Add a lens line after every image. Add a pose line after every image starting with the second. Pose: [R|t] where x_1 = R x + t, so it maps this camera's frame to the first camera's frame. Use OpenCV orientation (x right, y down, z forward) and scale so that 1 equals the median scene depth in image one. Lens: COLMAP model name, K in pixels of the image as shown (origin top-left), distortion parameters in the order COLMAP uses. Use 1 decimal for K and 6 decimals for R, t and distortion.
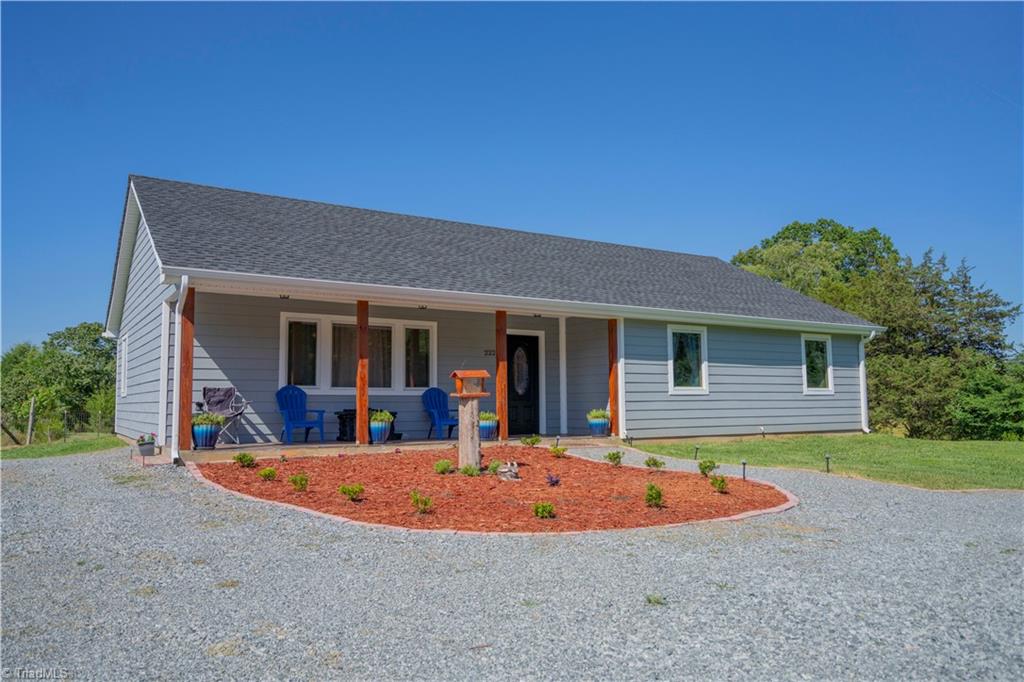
lens RADIAL K [[790.0, 0, 516.4], [0, 790.0, 338.9], [0, 0, 1]] dist [-0.005542, -0.000835]
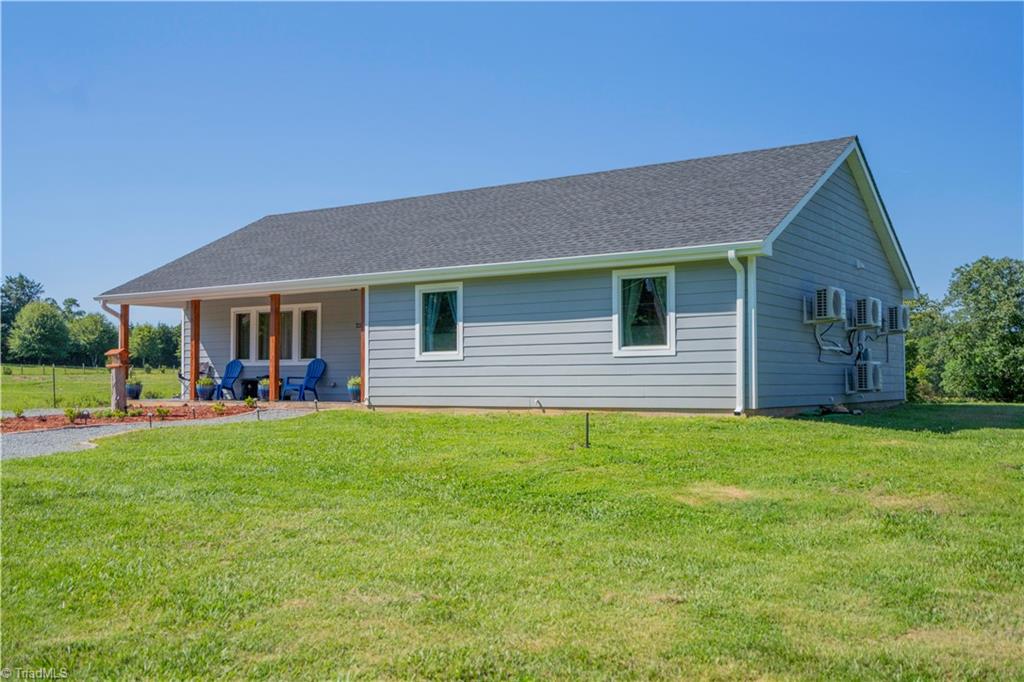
lens RADIAL K [[987.4, 0, 513.4], [0, 987.4, 342.3], [0, 0, 1]] dist [-0.015678, 0.000000]
pose [[0.415735, -0.034034, -0.908849, 1.322642], [0.076311, 0.997081, -0.002431, 0.061187], [0.906279, -0.068345, 0.417118, 0.627588]]
